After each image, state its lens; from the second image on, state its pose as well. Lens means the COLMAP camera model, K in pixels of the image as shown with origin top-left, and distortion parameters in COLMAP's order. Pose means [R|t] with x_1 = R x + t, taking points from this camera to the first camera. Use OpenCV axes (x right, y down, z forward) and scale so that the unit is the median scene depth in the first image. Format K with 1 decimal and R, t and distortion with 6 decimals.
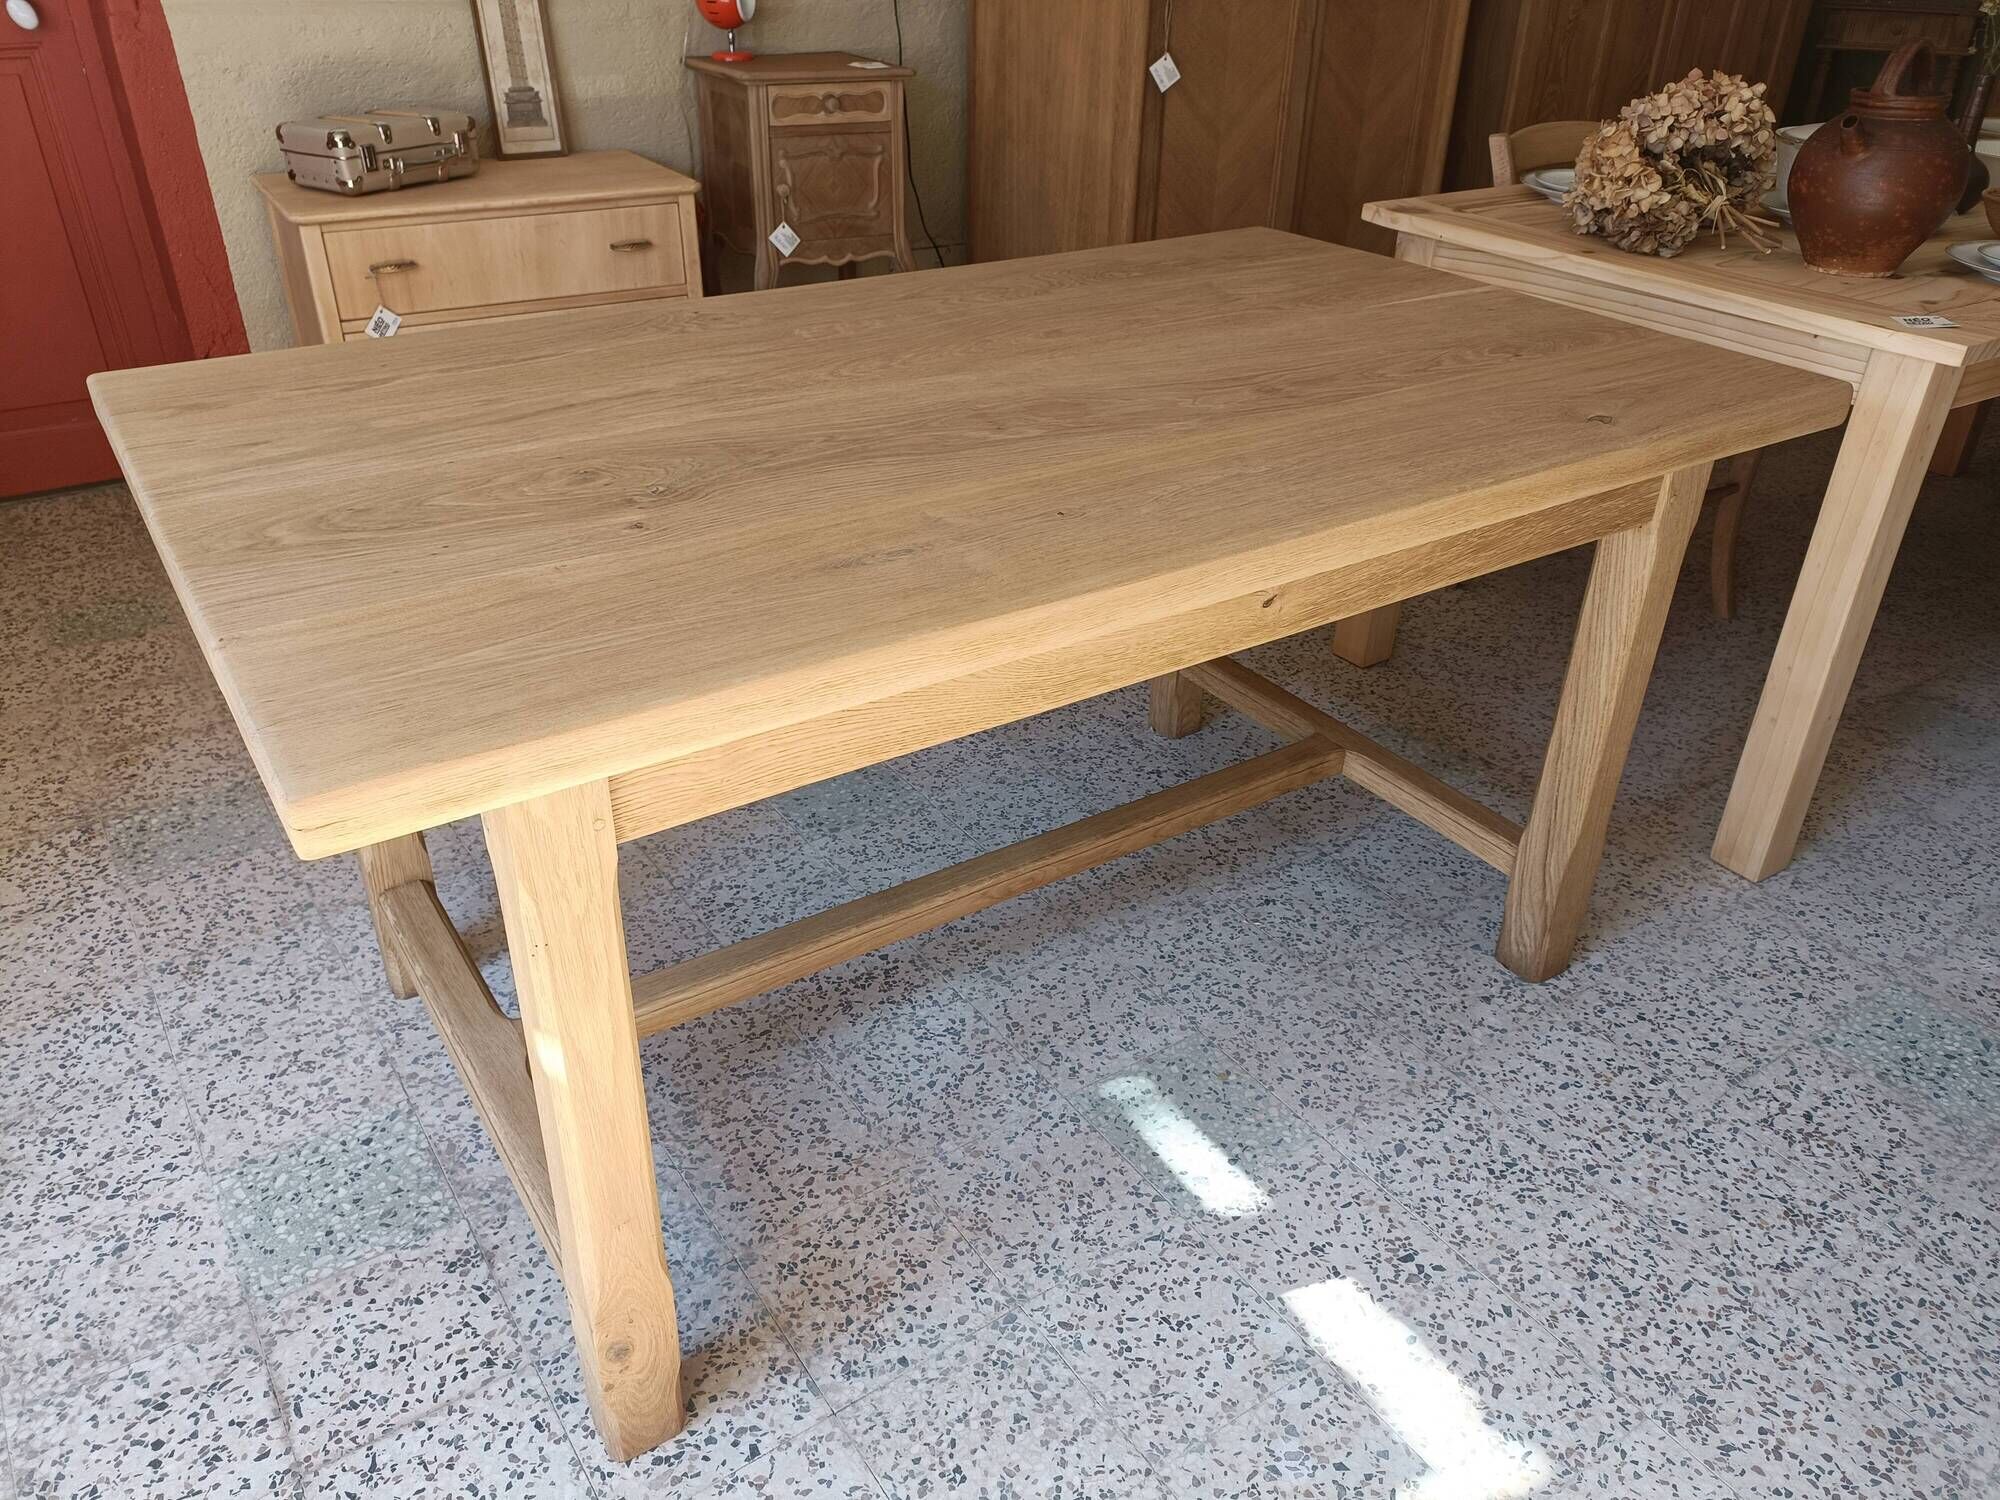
lens RADIAL K [[1467.3, 0, 994.3], [0, 1467.3, 759.8], [0, 0, 1]] dist [0.045469, -0.040638]
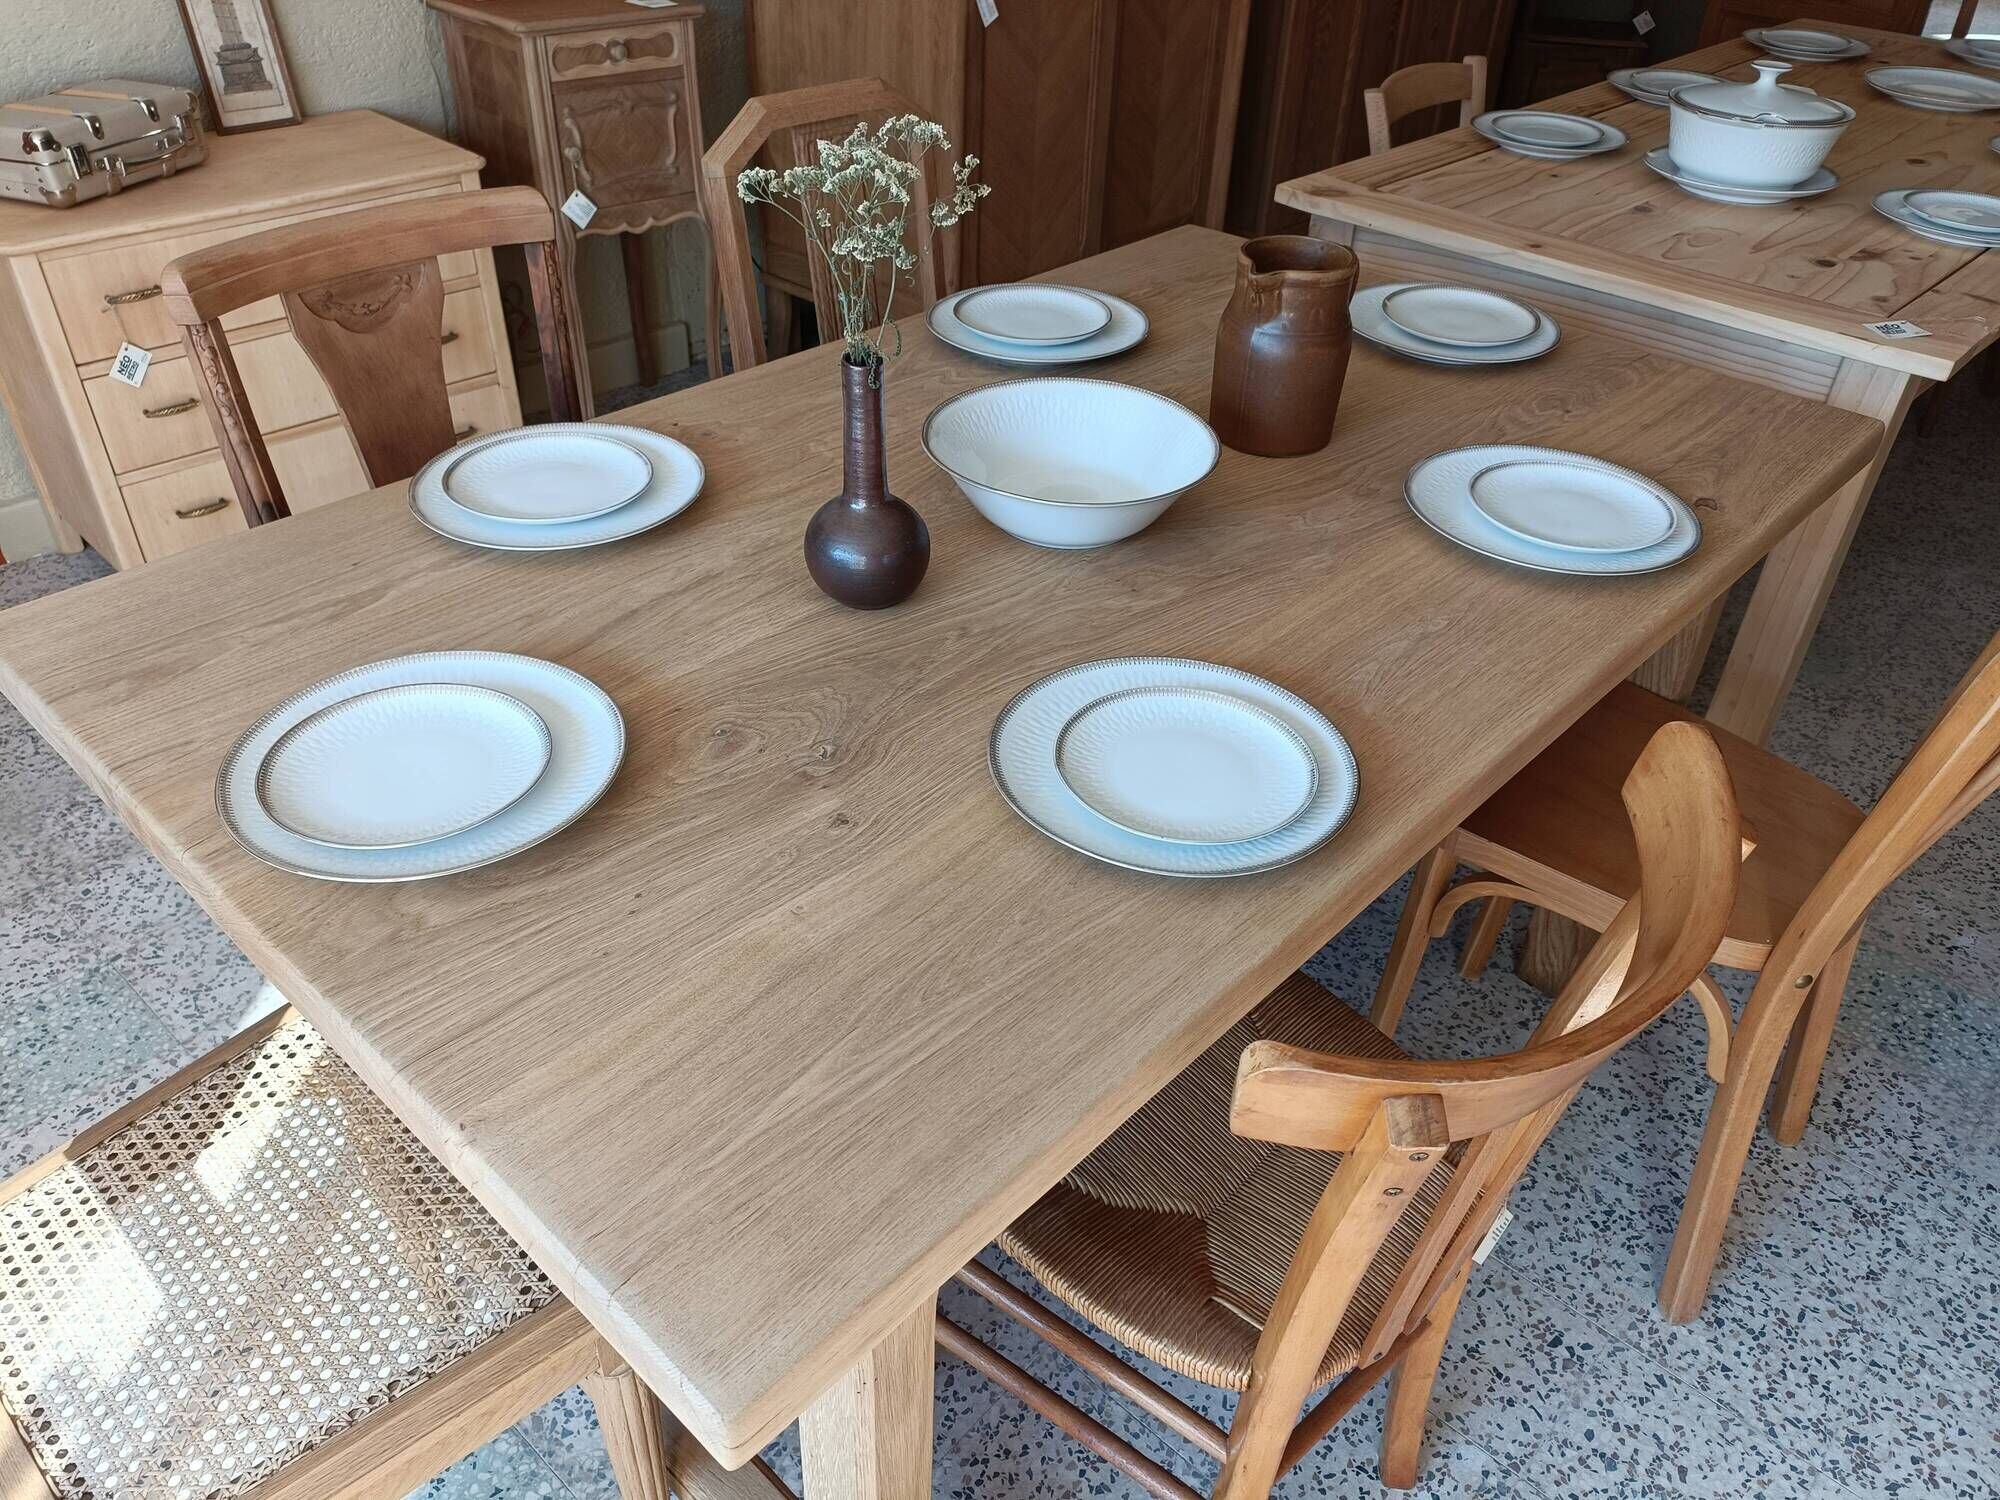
lens RADIAL K [[1467.3, 0, 994.5], [0, 1467.3, 759.4], [0, 0, 1]] dist [0.045469, -0.040638]
pose [[0.972504, -0.128146, 0.194460, -0.234739], [0.107869, 0.987888, 0.111544, -0.206145], [-0.206398, -0.087501, 0.974548, 0.124838]]
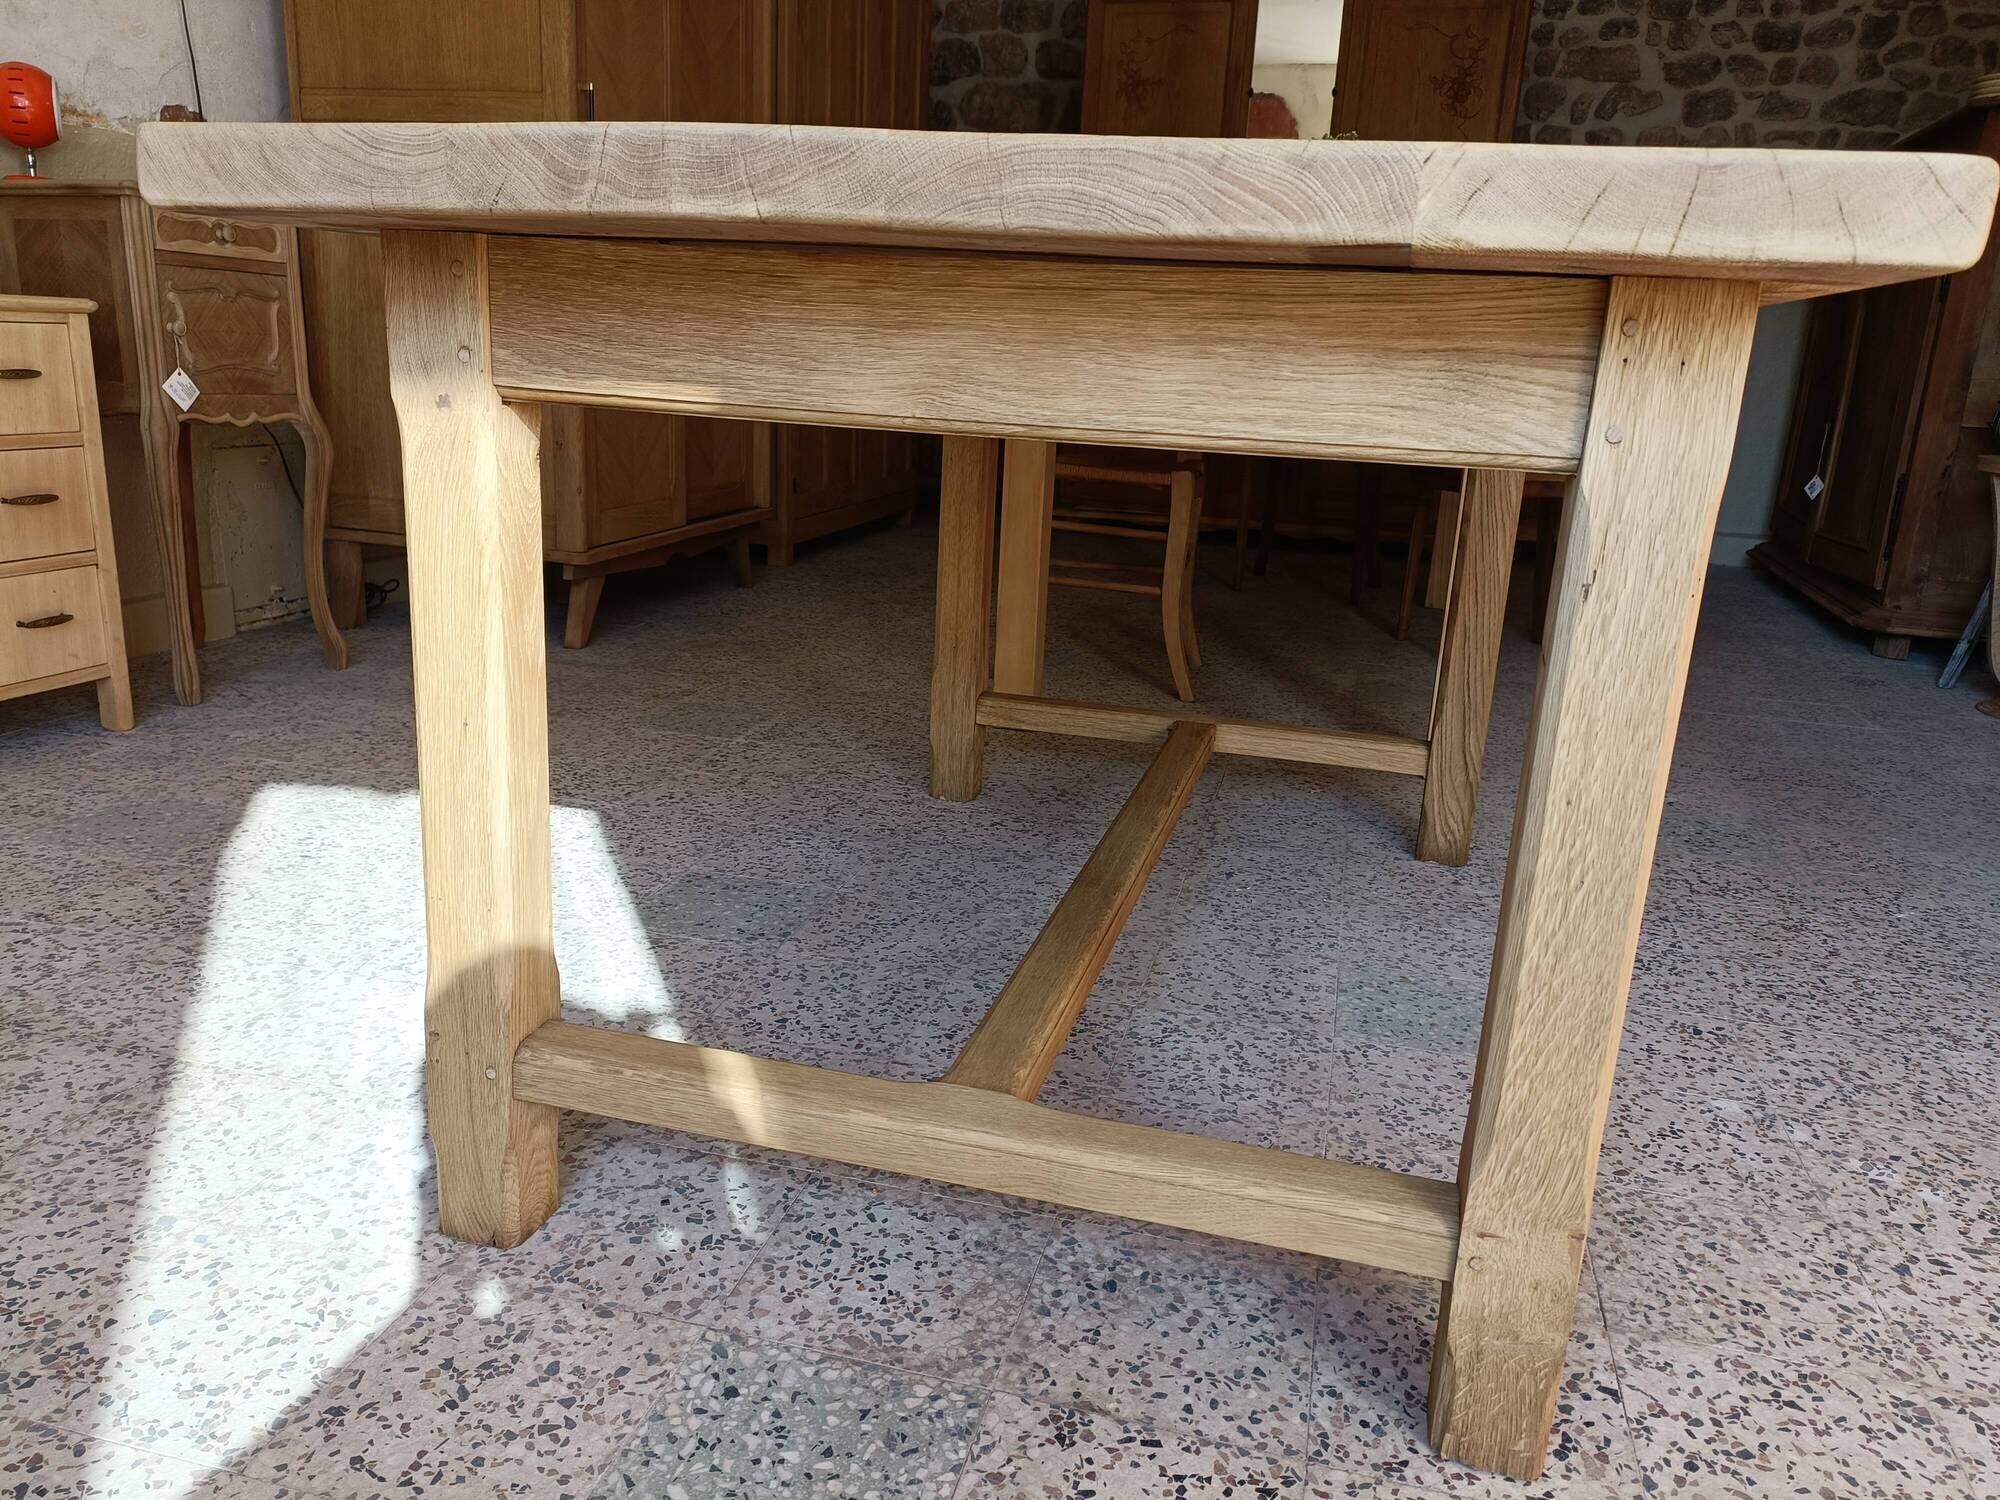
lens RADIAL K [[1467.3, 0, 994.3], [0, 1467.3, 757.2], [0, 0, 1]] dist [0.045469, -0.040638]
pose [[0.750578, -0.159203, 0.641316, -0.724576], [0.308549, 0.942679, -0.127102, 0.130727], [-0.584320, 0.293277, 0.756676, 0.430067]]
